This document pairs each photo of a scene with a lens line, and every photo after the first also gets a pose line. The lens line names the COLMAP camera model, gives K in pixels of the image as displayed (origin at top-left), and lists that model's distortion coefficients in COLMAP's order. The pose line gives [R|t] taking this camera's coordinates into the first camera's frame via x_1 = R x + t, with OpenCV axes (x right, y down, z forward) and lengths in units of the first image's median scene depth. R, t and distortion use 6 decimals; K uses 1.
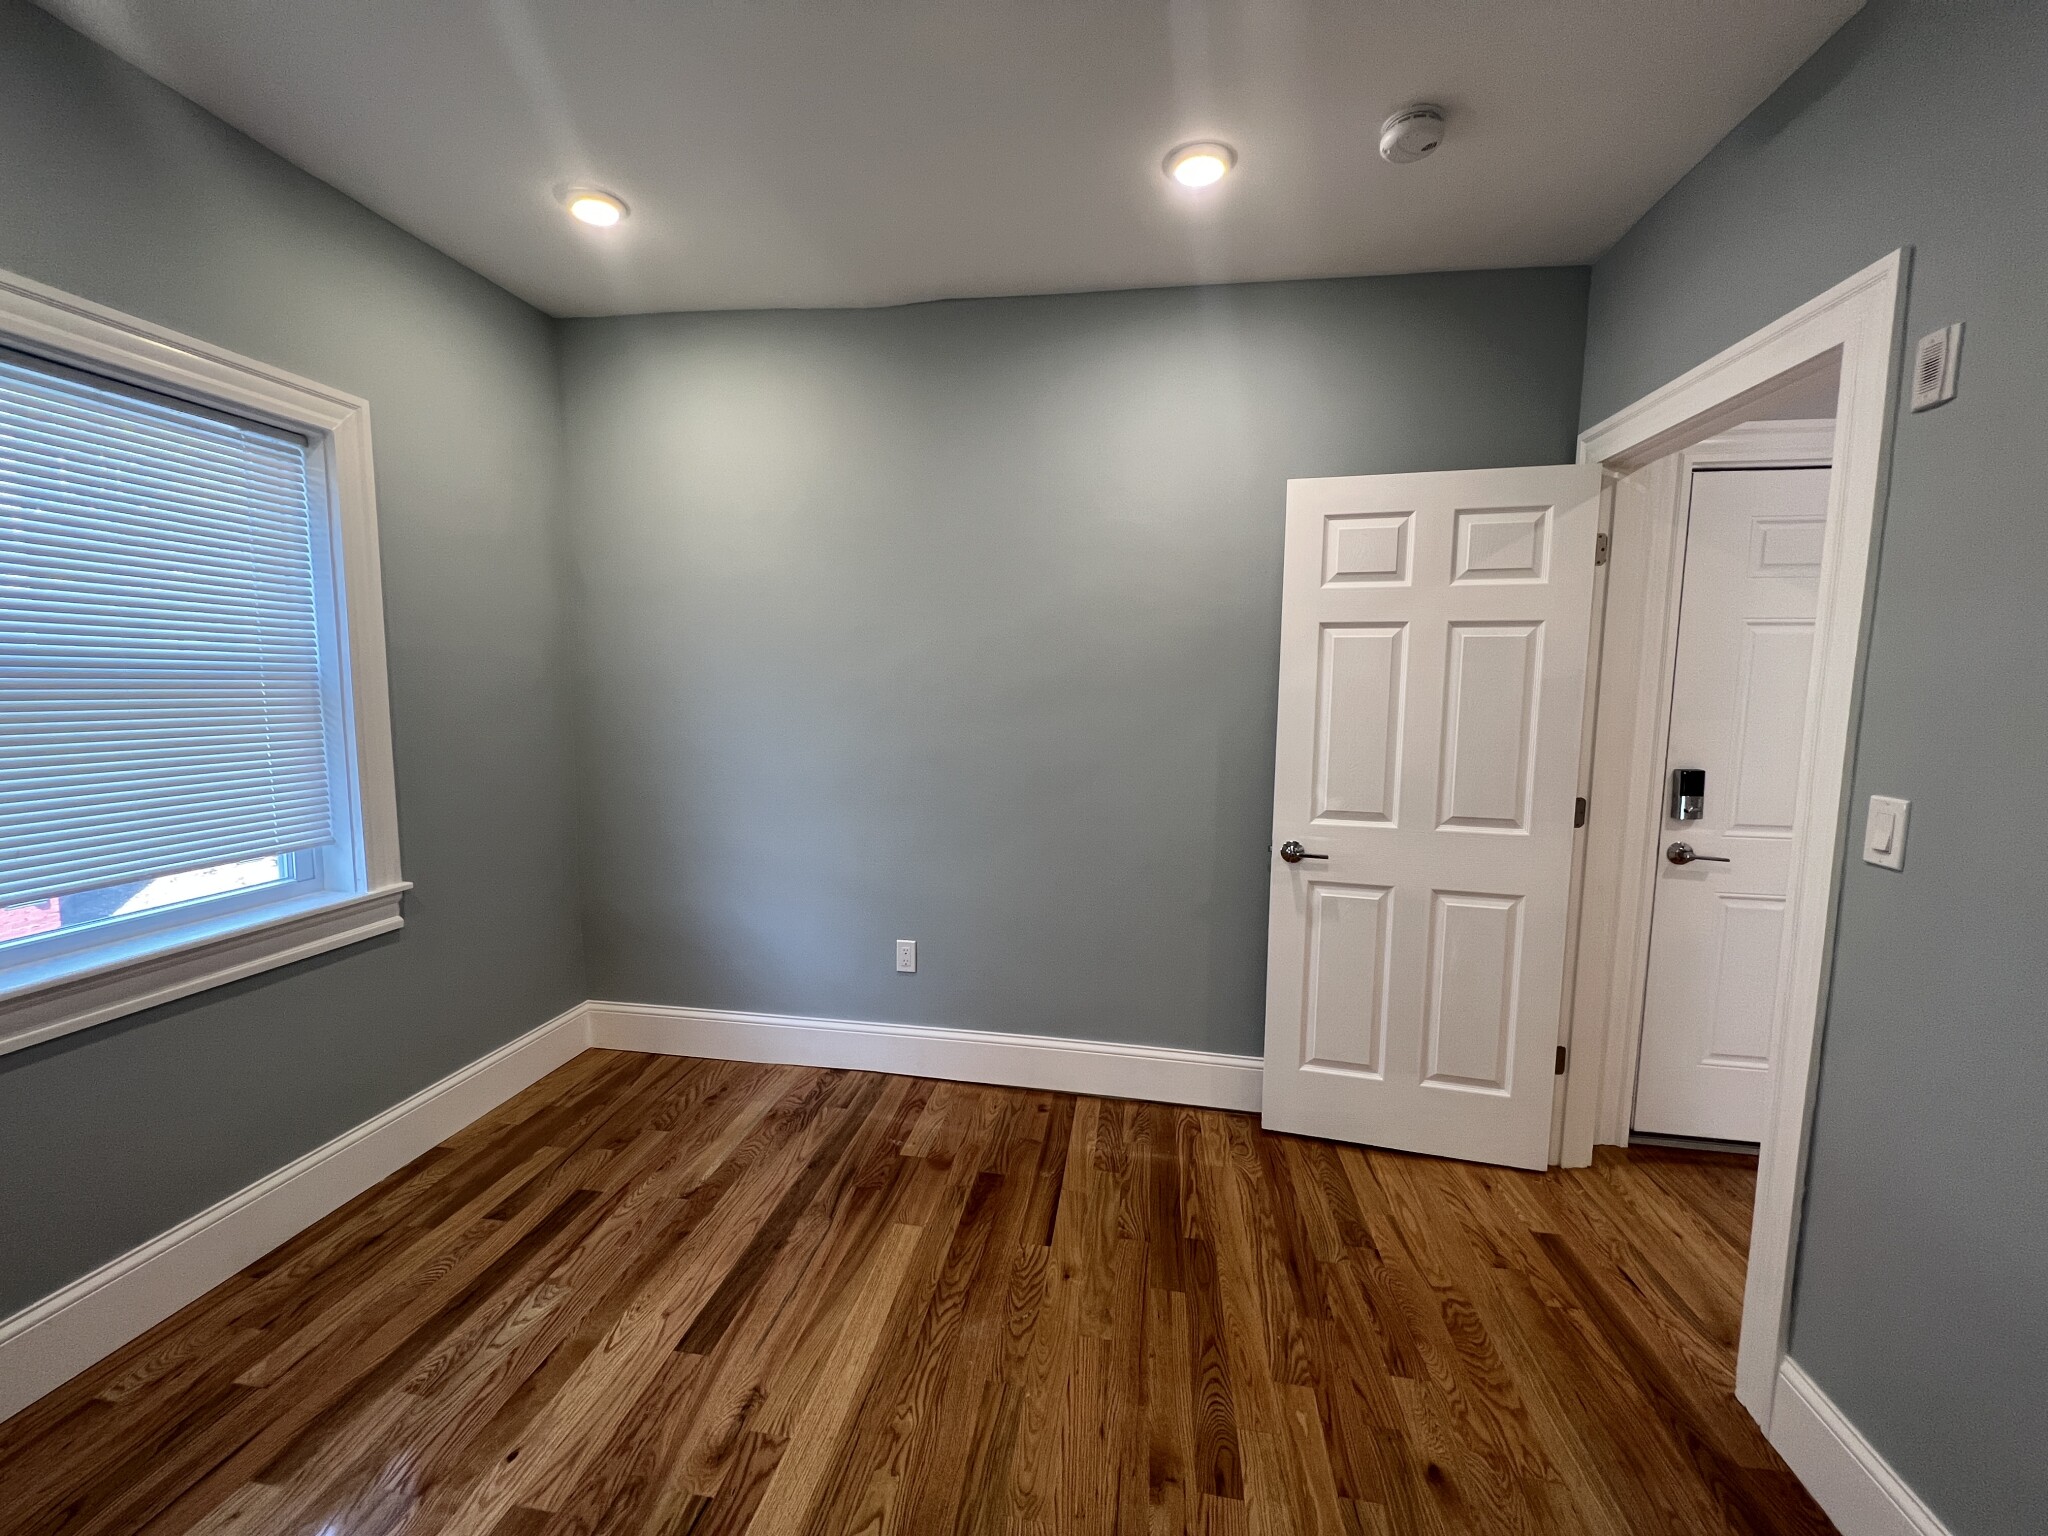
lens RADIAL K [[818.5, 0, 1019.2], [0, 818.5, 762.8], [0, 0, 1]] dist [0.000059, 0.000727]
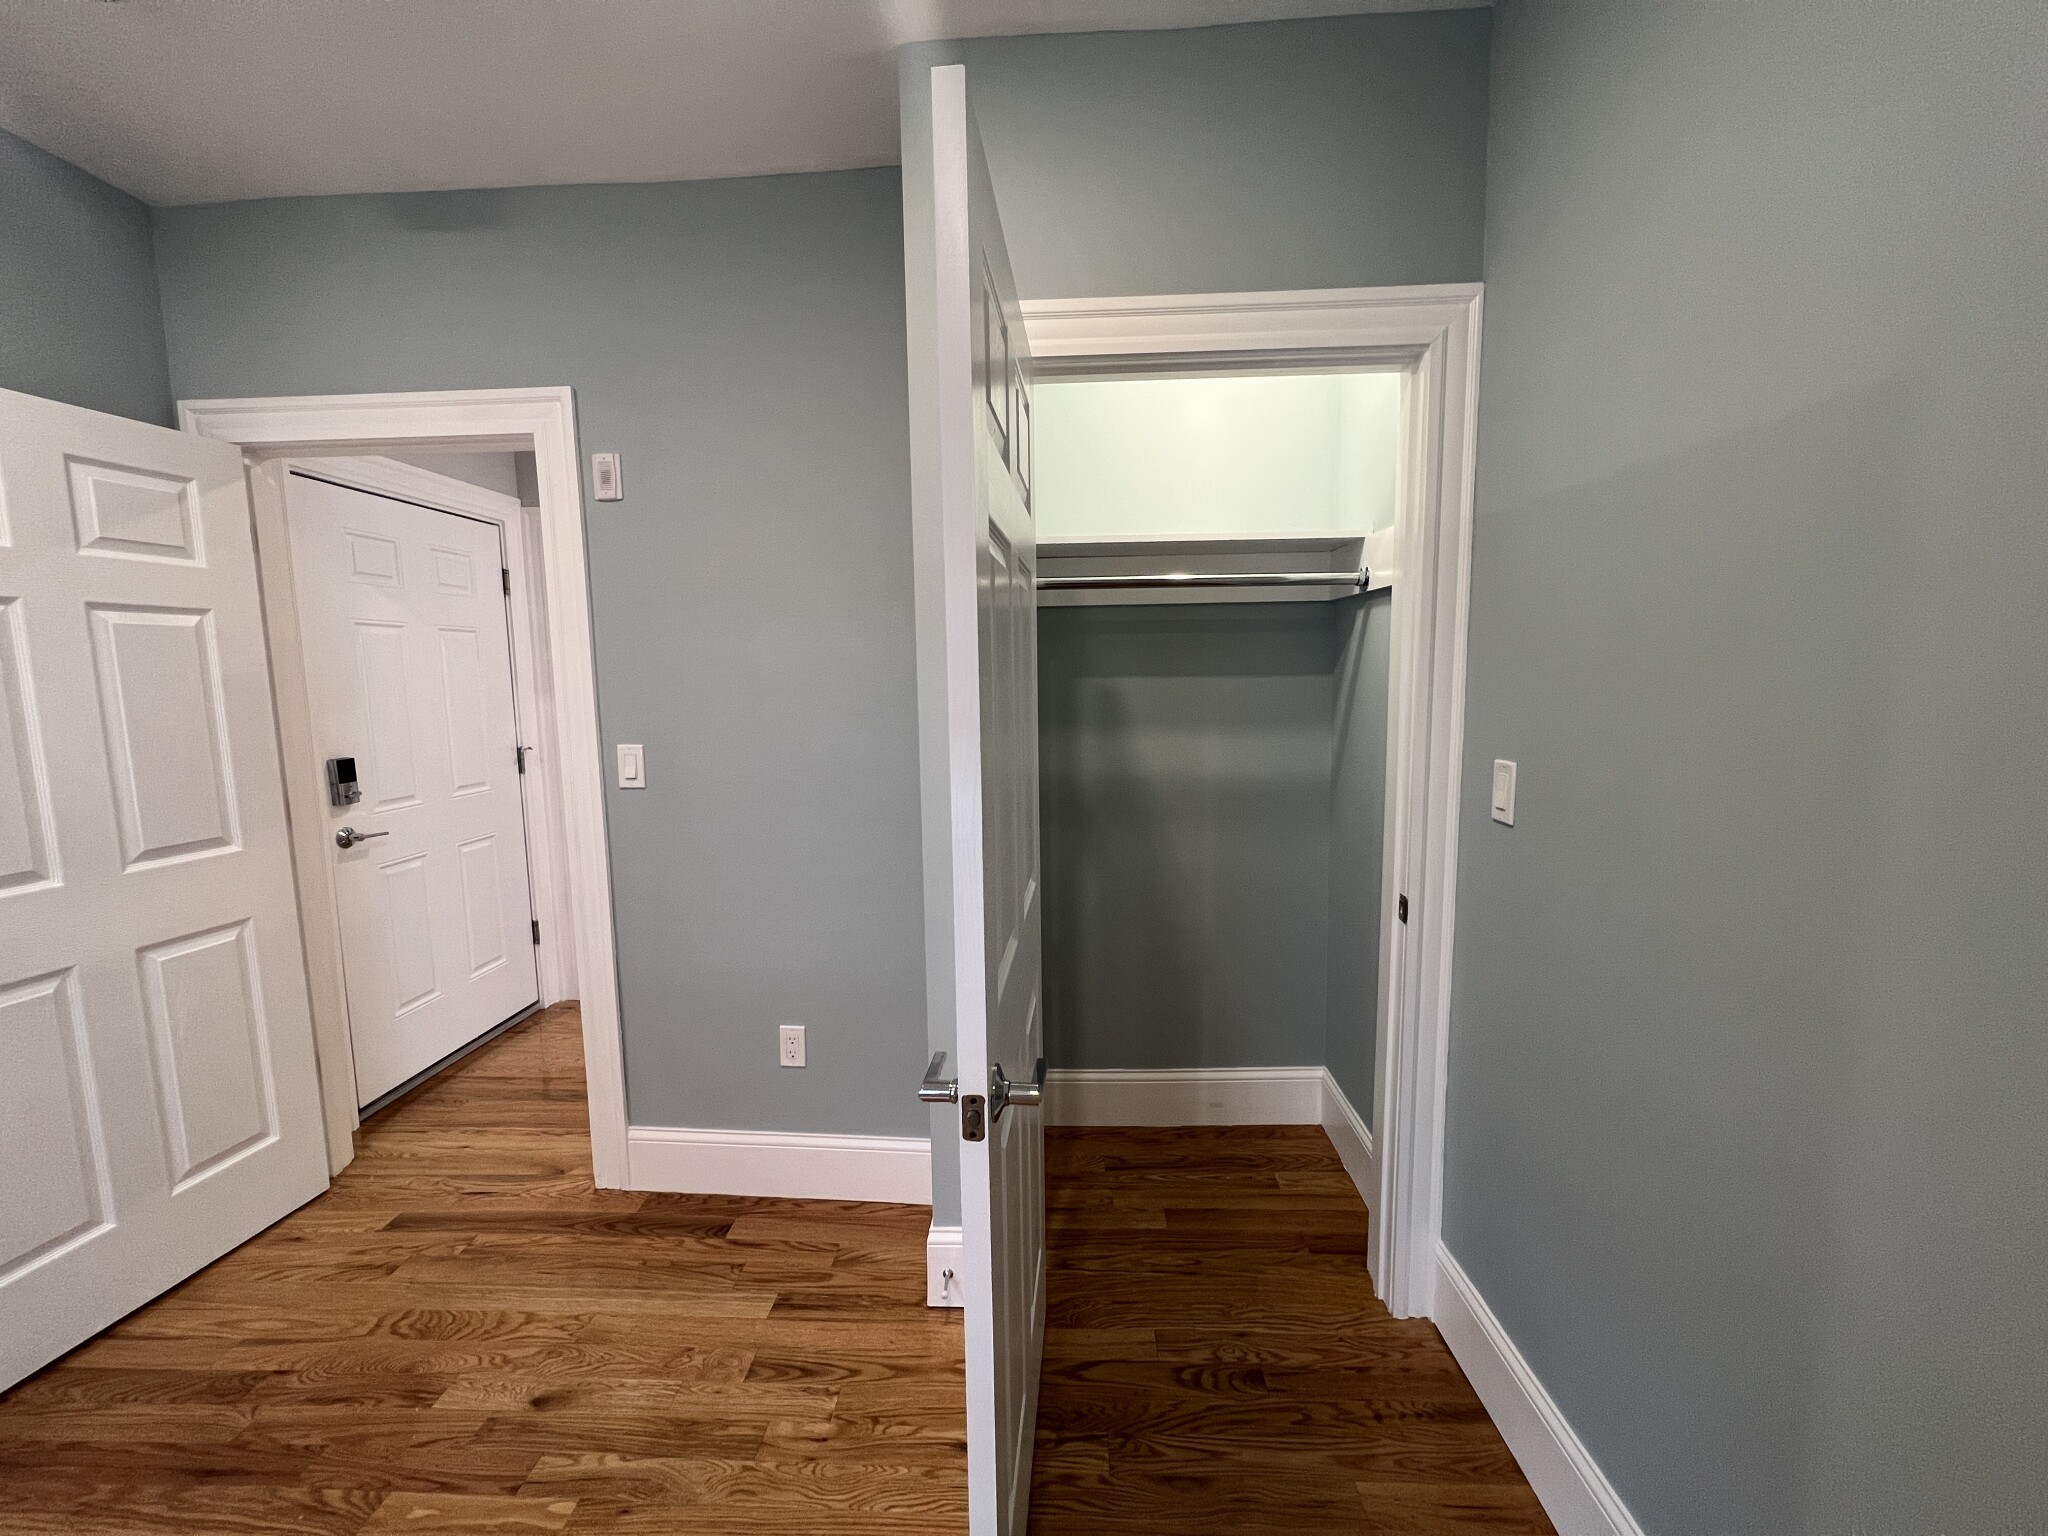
lens RADIAL K [[824.2, 0, 1023.4], [0, 824.2, 763.0], [0, 0, 1]] dist [-0.001063, 0.001376]
pose [[-0.111725, -0.119486, 0.986530, -0.373533], [0.114325, 0.984608, 0.132200, -0.028484], [-0.987141, 0.127555, -0.096345, 0.248140]]
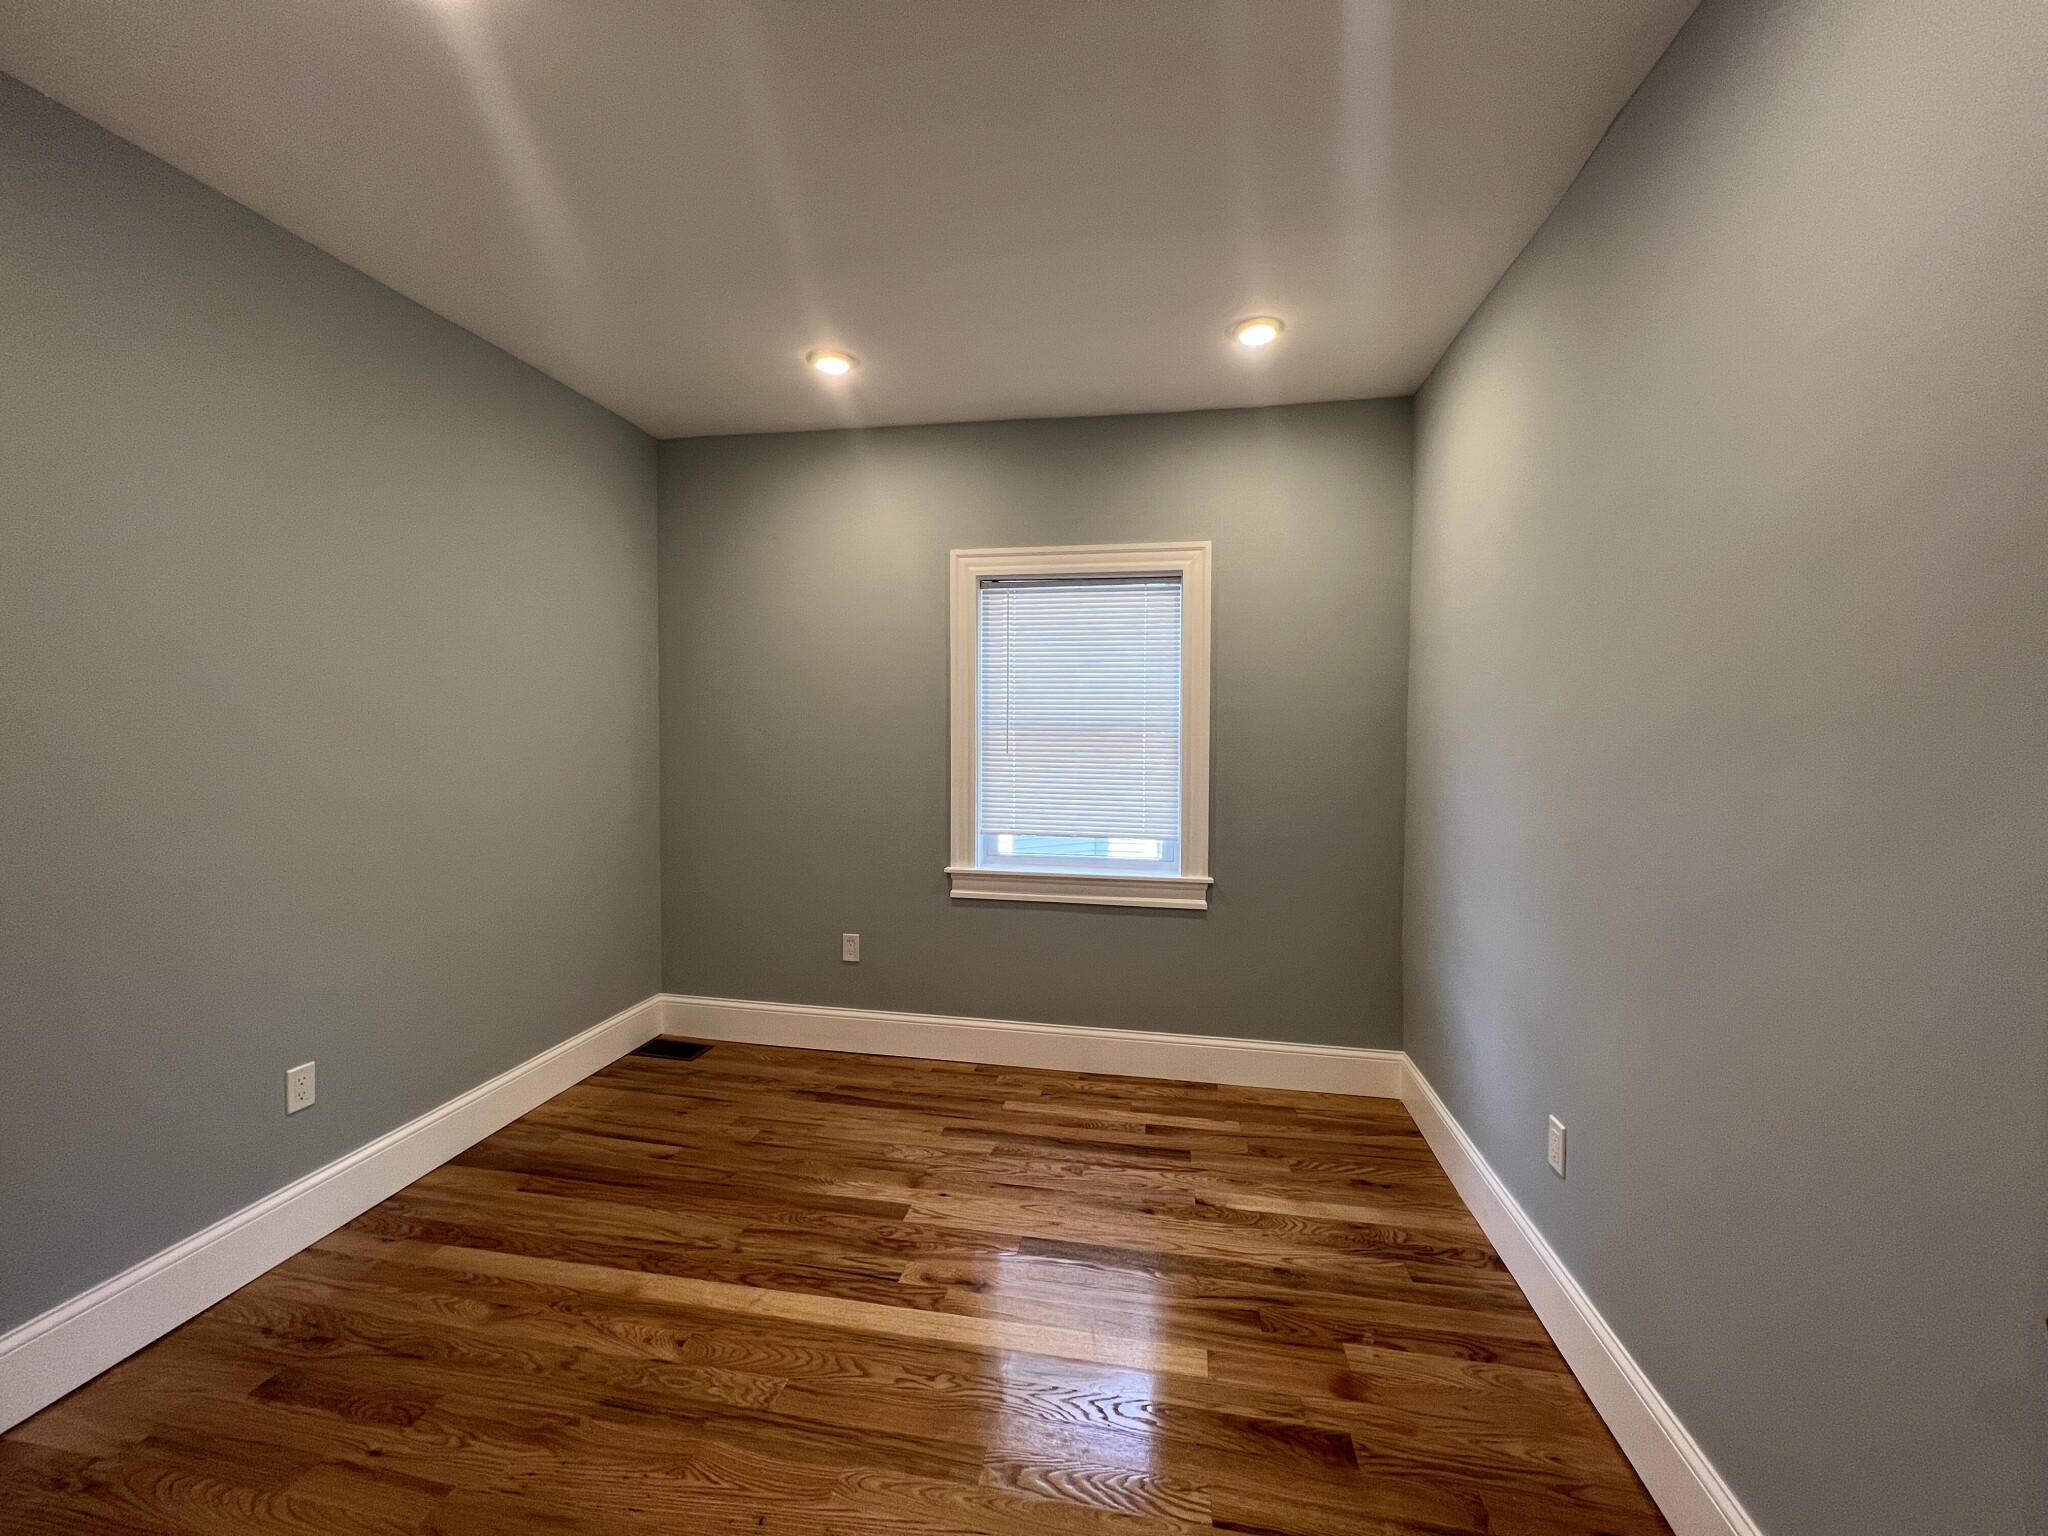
lens RADIAL K [[817.5, 0, 1020.6], [0, 817.5, 763.8], [0, 0, 1]] dist [-0.000968, 0.001055]
pose [[-0.016058, 0.019781, -0.999675, 0.678237], [-0.107858, 0.993936, 0.021400, -0.042736], [0.994037, 0.108167, -0.013827, 0.737232]]
